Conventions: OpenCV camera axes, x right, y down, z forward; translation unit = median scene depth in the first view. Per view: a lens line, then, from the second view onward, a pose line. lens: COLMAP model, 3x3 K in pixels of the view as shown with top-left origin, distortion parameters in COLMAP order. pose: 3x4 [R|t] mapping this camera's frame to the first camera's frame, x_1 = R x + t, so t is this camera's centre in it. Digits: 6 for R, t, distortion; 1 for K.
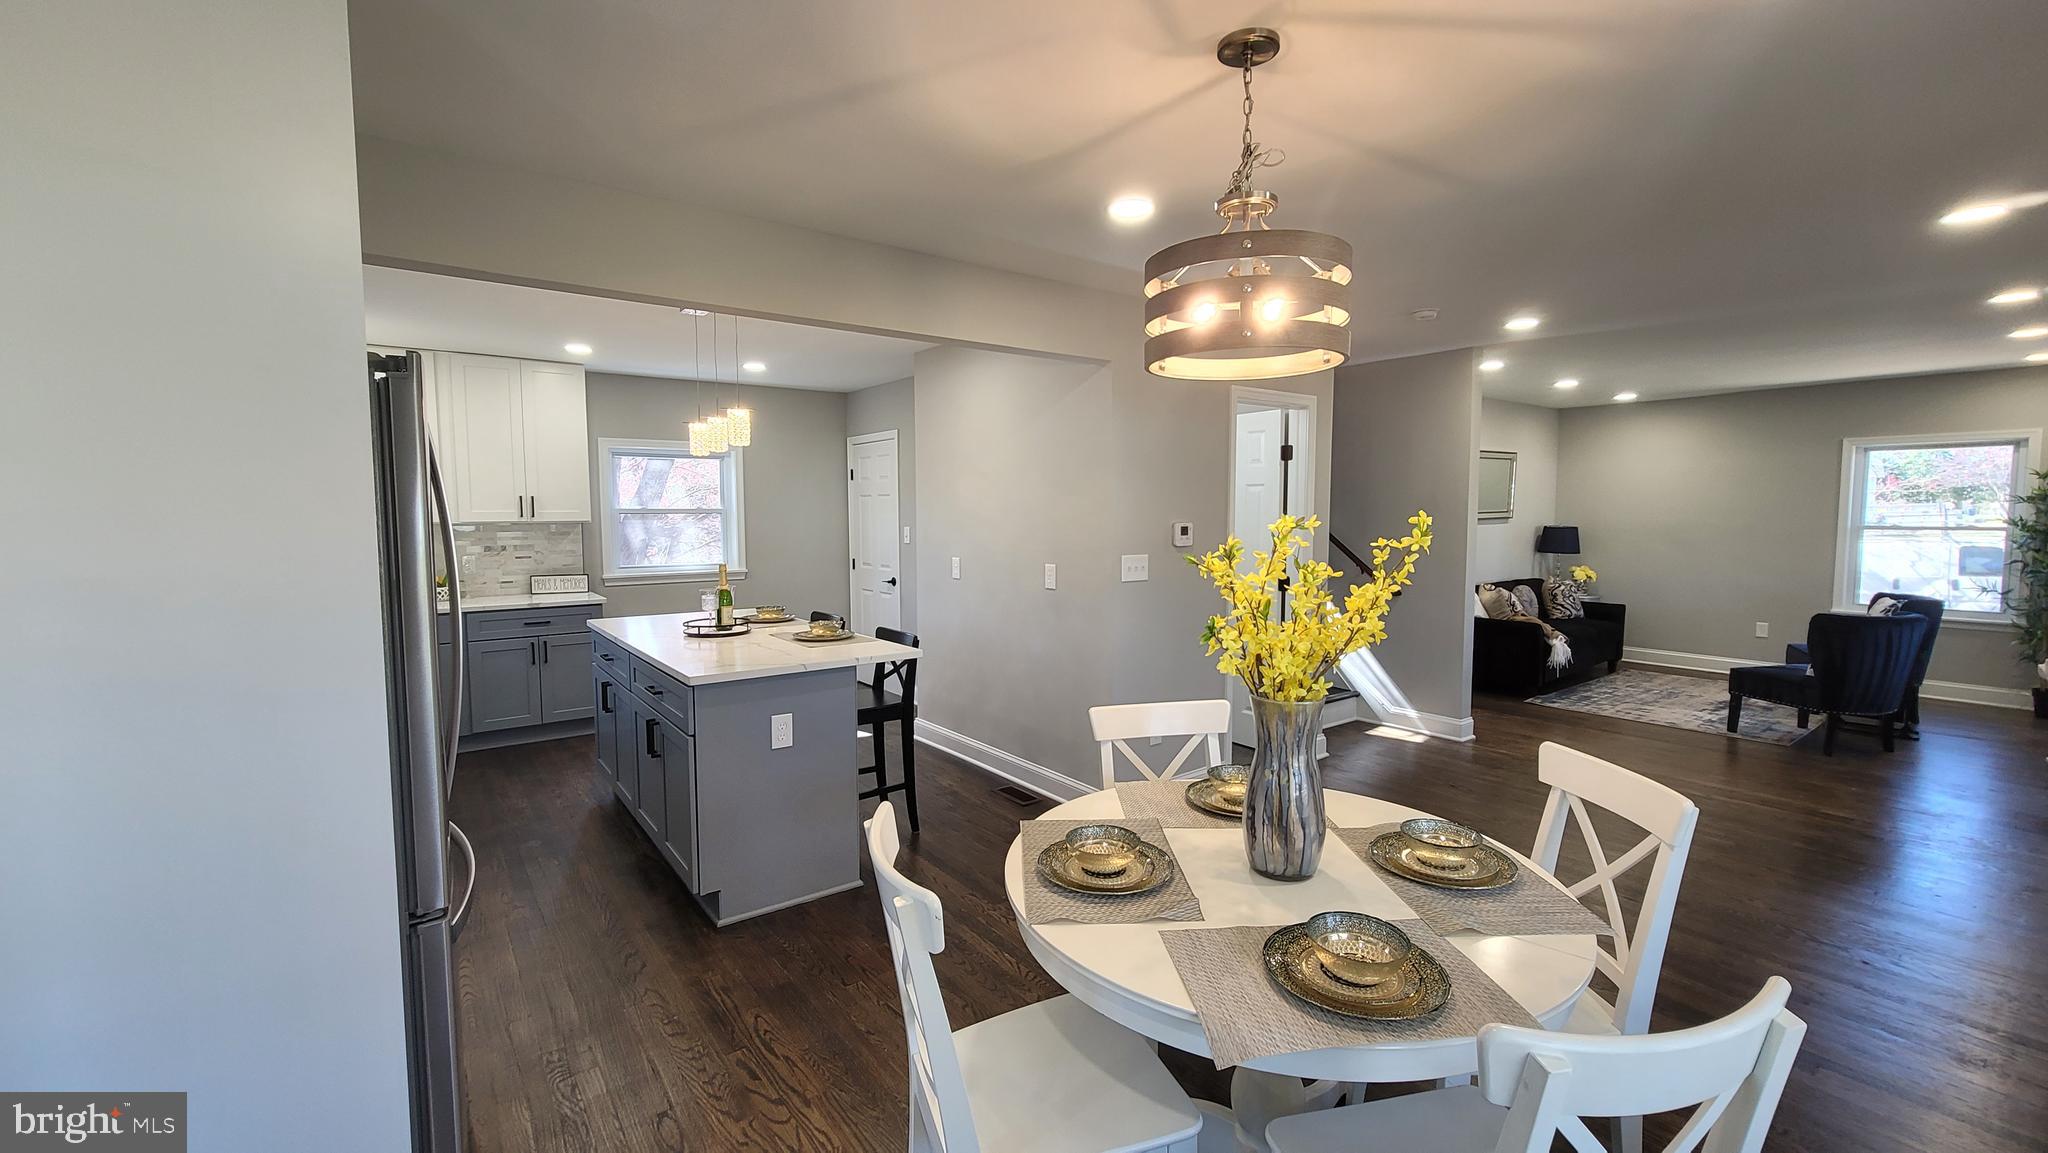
lens RADIAL K [[820.5, 0, 1022.9], [0, 820.5, 572.9], [0, 0, 1]] dist [-0.007354, -0.000162]
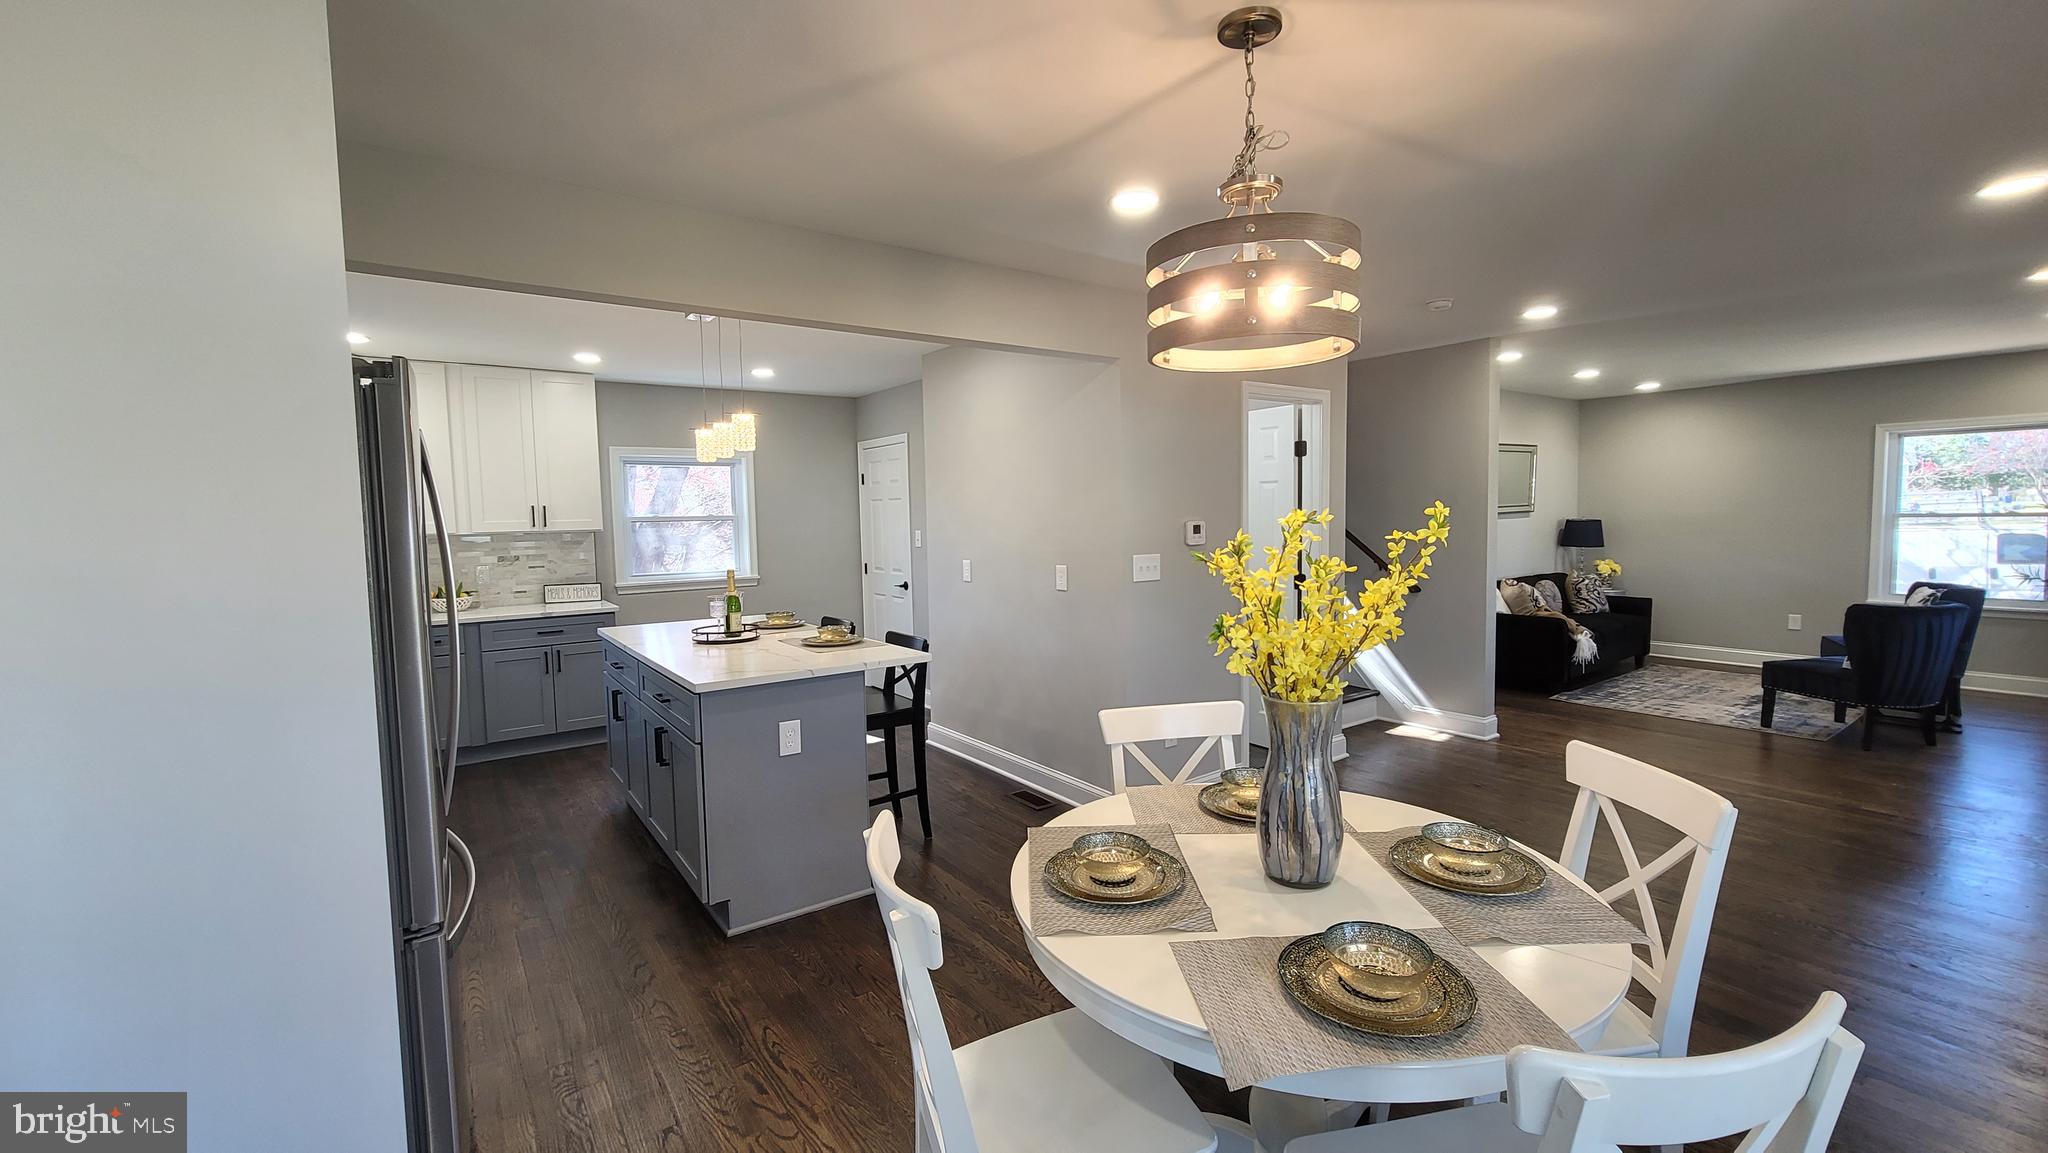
lens RADIAL K [[820.5, 0, 1022.9], [0, 820.5, 572.9], [0, 0, 1]] dist [-0.007354, -0.000162]
pose [[0.999687, -0.015210, -0.019869, 0.009066], [0.015137, 0.999878, -0.003825, 0.002140], [0.019925, 0.003524, 0.999795, 0.015610]]
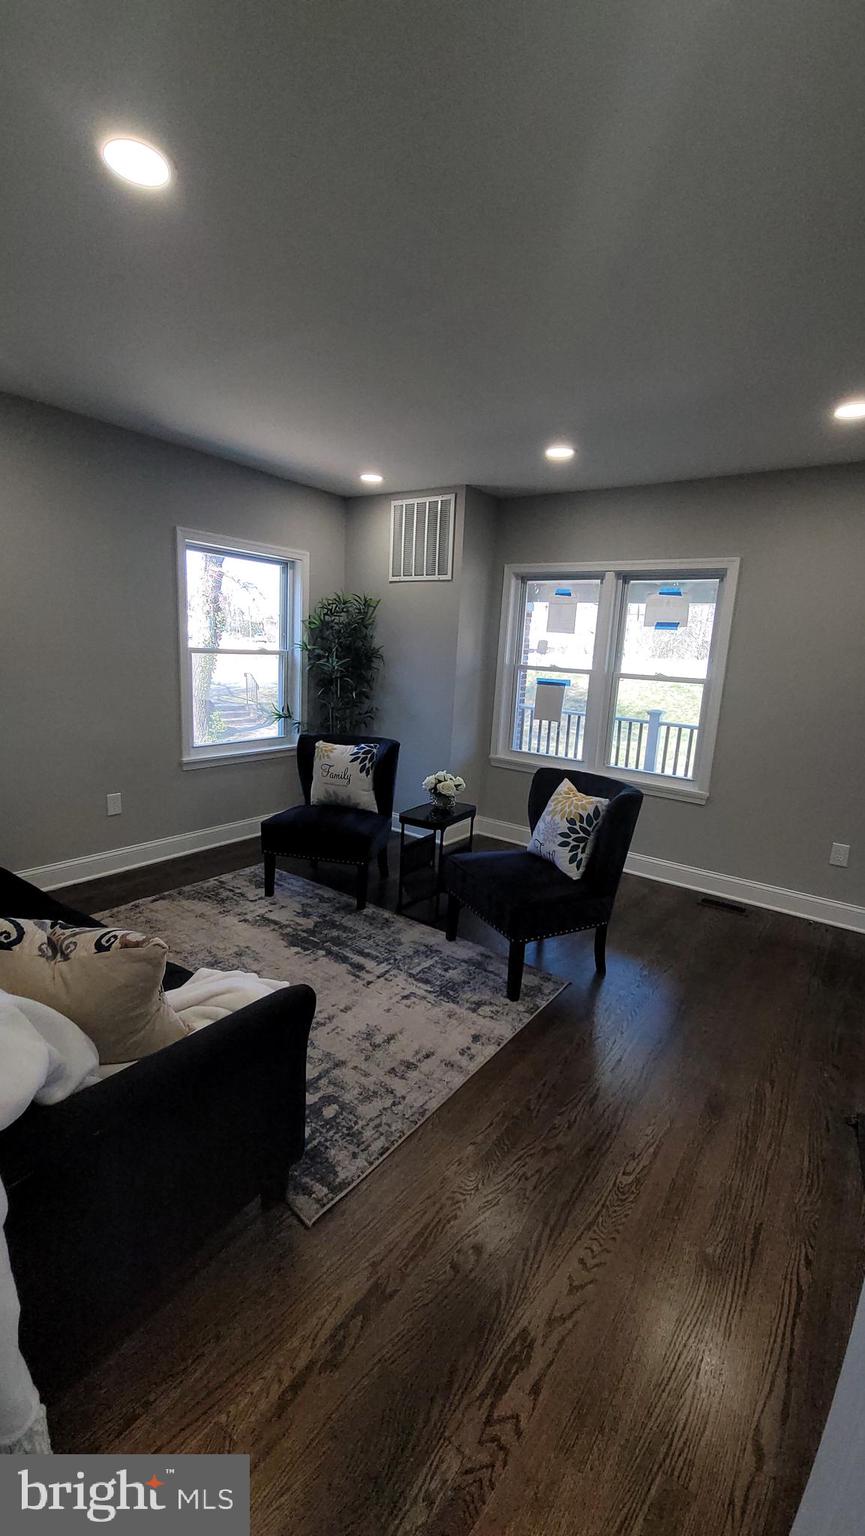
lens RADIAL K [[615.4, 0, 432.5], [0, 615.4, 768.0], [0, 0, 1]] dist [-0.007354, -0.000162]
pose [[-0.277430, -0.198979, 0.939915, 0.843069], [0.021712, 0.976770, 0.213189, -0.141933], [-0.960500, 0.079553, -0.266665, 2.033033]]
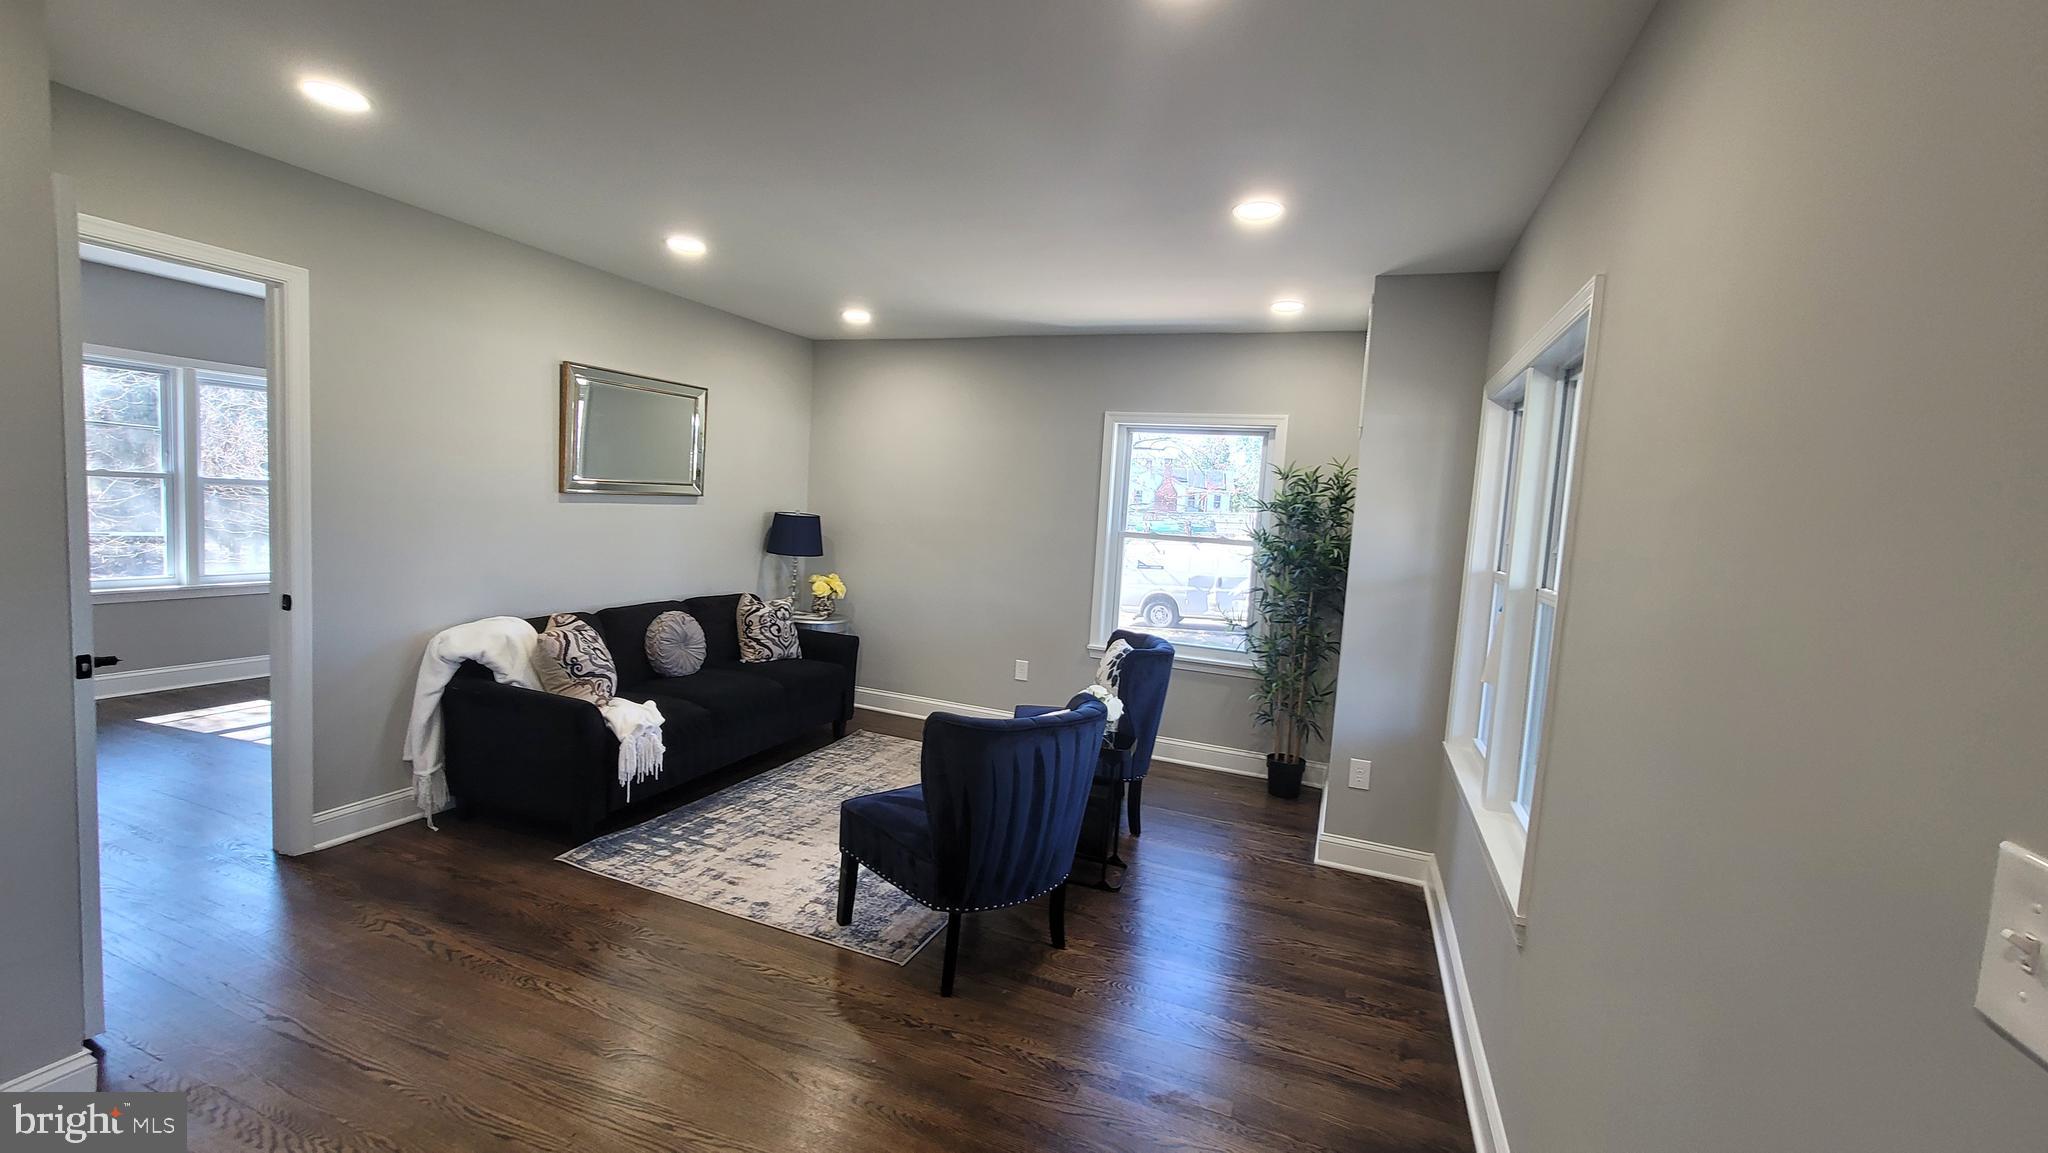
lens RADIAL K [[820.5, 0, 1022.9], [0, 820.5, 572.9], [0, 0, 1]] dist [-0.007354, -0.000162]
pose [[0.850010, 0.014705, 0.526561, 1.210665], [-0.027718, 0.999474, 0.016833, -0.066686], [-0.526037, -0.028904, 0.849971, 0.888954]]
